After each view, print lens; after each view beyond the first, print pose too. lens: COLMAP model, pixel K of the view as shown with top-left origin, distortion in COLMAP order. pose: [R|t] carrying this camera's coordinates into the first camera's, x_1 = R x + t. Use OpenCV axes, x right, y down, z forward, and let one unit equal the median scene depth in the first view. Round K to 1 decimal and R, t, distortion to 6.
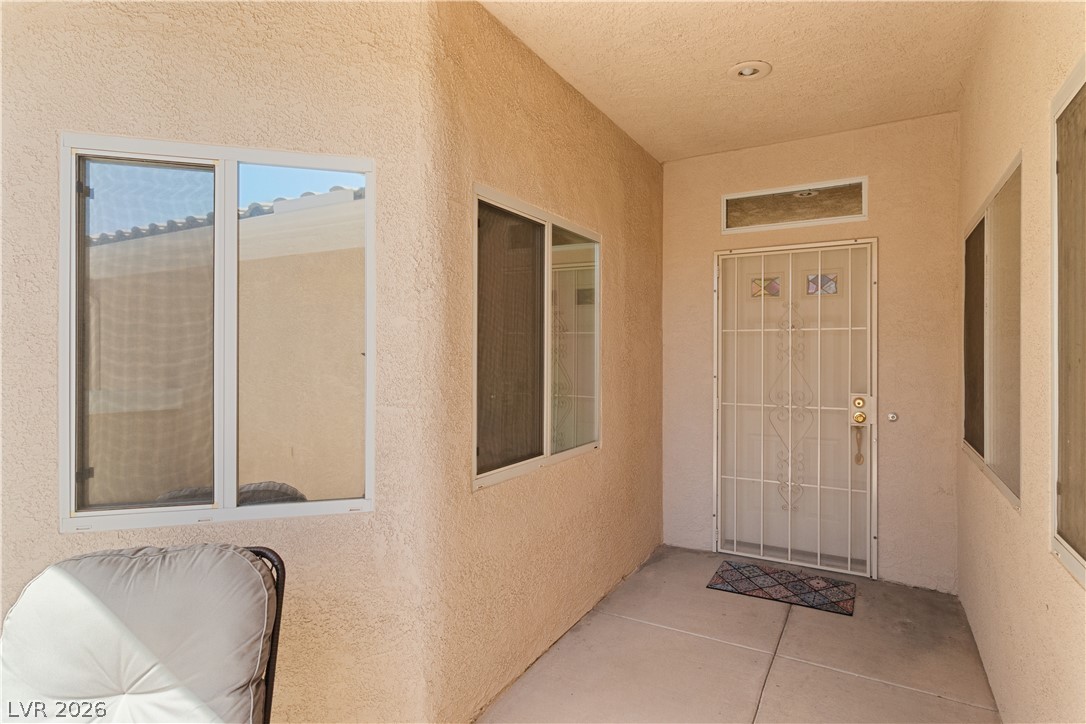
lens RADIAL K [[577.0, 0, 543.6], [0, 577.0, 347.4], [0, 0, 1]] dist [-0.000789, -0.000008]
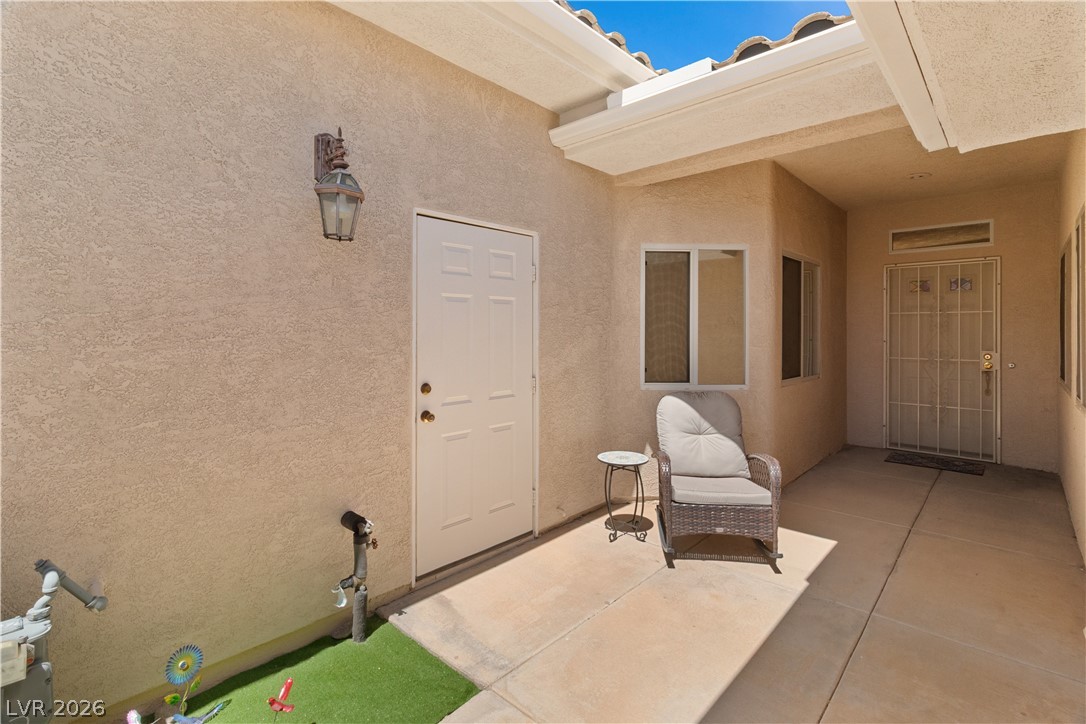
lens RADIAL K [[503.2, 0, 541.8], [0, 503.2, 325.0], [0, 0, 1]] dist [-0.000444, -0.000437]
pose [[0.972247, 0.000224, -0.233958, -0.346272], [-0.000606, 0.999999, -0.001558, 0.008013], [0.233957, 0.001656, 0.972245, -0.676750]]
